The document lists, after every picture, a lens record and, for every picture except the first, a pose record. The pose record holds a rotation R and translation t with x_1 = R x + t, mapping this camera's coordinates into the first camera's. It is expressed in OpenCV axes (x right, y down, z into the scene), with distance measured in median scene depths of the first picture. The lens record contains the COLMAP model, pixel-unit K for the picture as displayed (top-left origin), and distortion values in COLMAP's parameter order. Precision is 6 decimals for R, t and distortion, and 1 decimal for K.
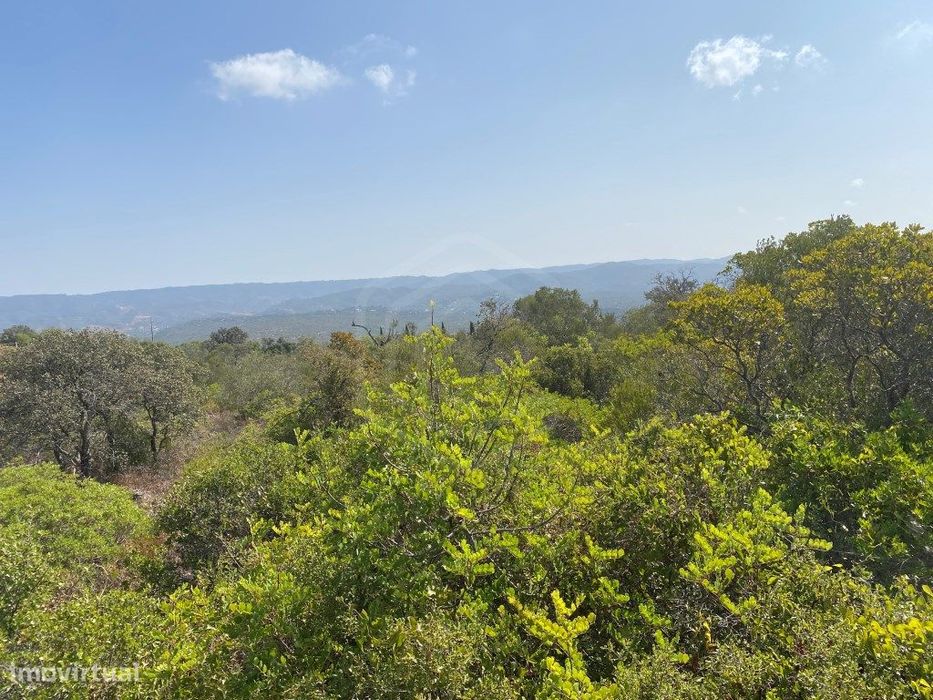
lens RADIAL K [[704.5, 0, 475.6], [0, 704.5, 360.7], [0, 0, 1]] dist [0.008296, -0.002096]
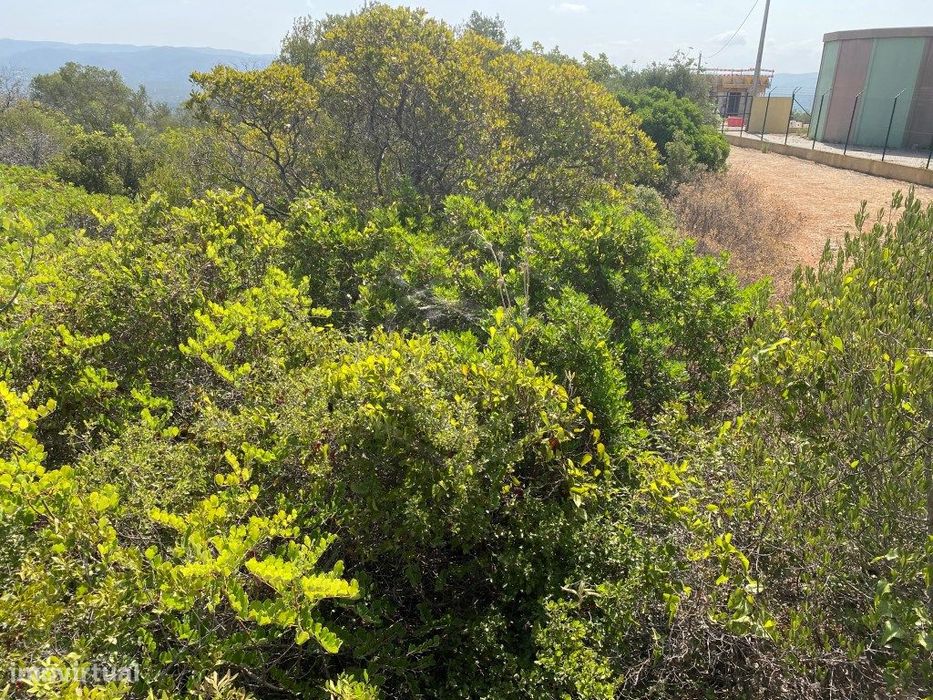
lens RADIAL K [[701.8, 0, 475.7], [0, 701.8, 352.3], [0, 0, 1]] dist [0.052449, -0.069875]
pose [[0.839297, -0.116100, 0.531132, 0.095397], [-0.022338, 0.968744, 0.247055, 0.045169], [-0.543214, -0.219216, 0.810471, 0.006638]]
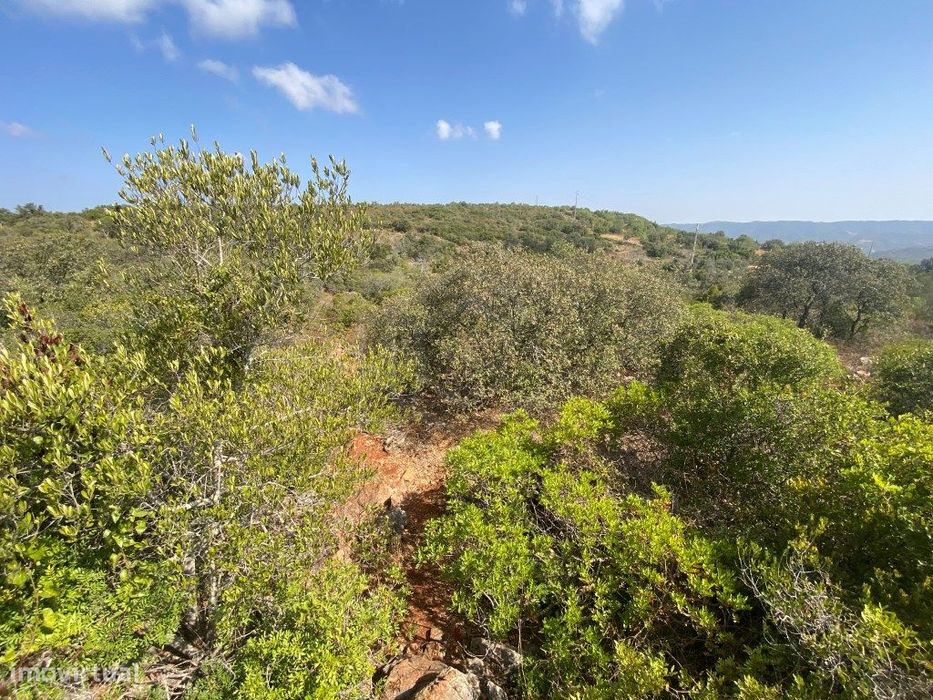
lens RADIAL K [[374.6, 0, 466.5], [0, 374.6, 350.0], [0, 0, 1]] dist [0.035035, -0.034728]
pose [[0.325712, 0.333521, -0.884689, -0.081509], [-0.113363, 0.942741, 0.313670, 0.058197], [0.938648, -0.001875, 0.344871, -0.122972]]
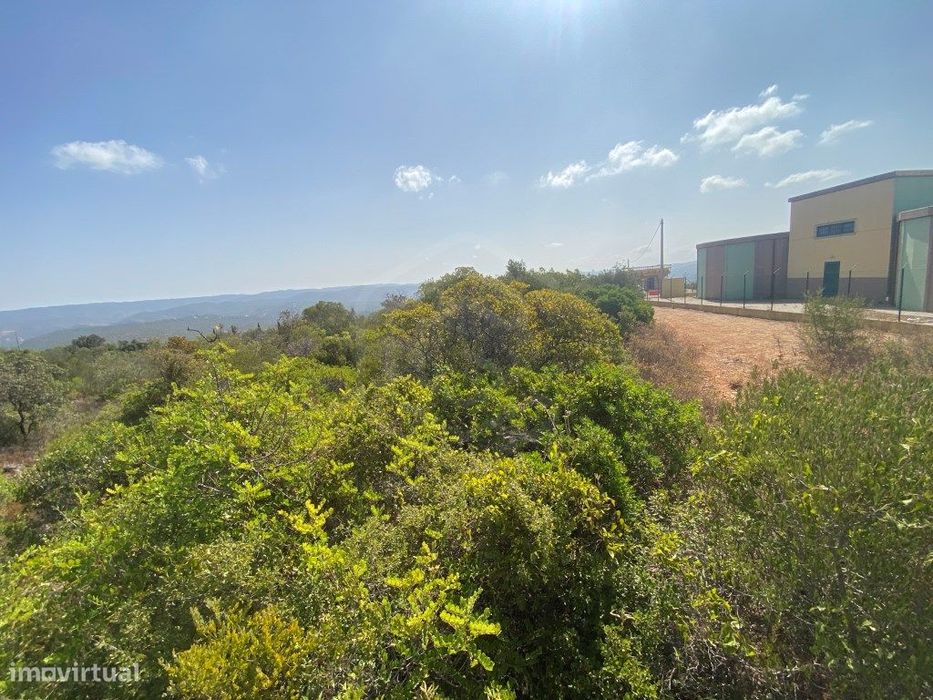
lens RADIAL K [[375.8, 0, 466.5], [0, 375.8, 350.0], [0, 0, 1]] dist [0.019672, -0.021591]
pose [[0.898240, -0.082556, 0.431682, 0.062075], [0.068533, 0.996495, 0.047969, -0.033625], [-0.434129, -0.013504, 0.900750, 0.015547]]
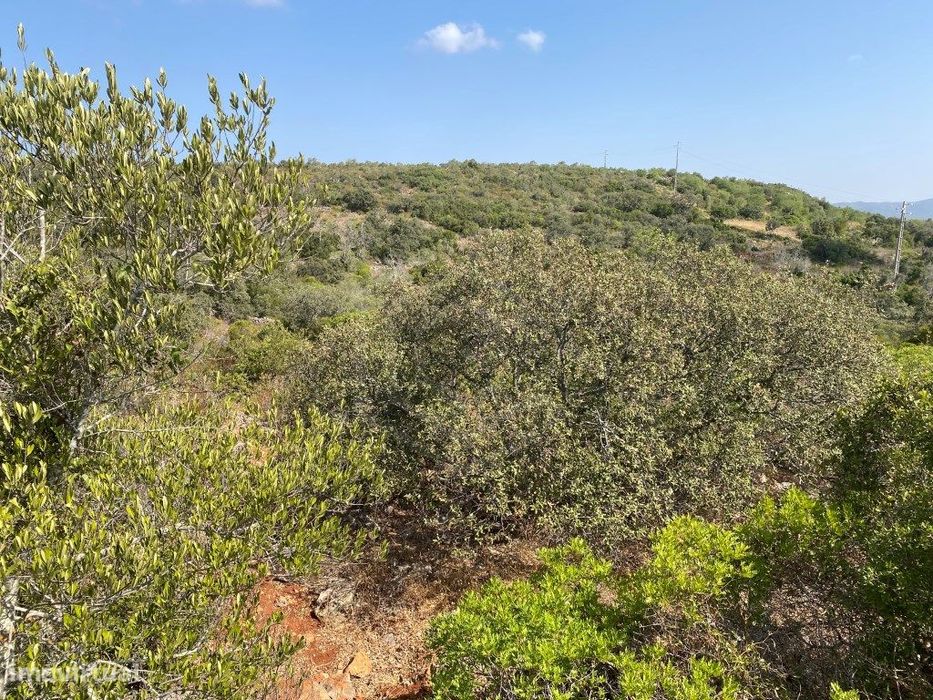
lens RADIAL K [[701.8, 0, 459.2], [0, 701.8, 353.9], [0, 0, 1]] dist [0.044324, -0.057521]
pose [[0.301847, 0.241804, -0.922182, -0.066344], [-0.122133, 0.969138, 0.214140, 0.063543], [0.945501, 0.047991, 0.322063, -0.128411]]
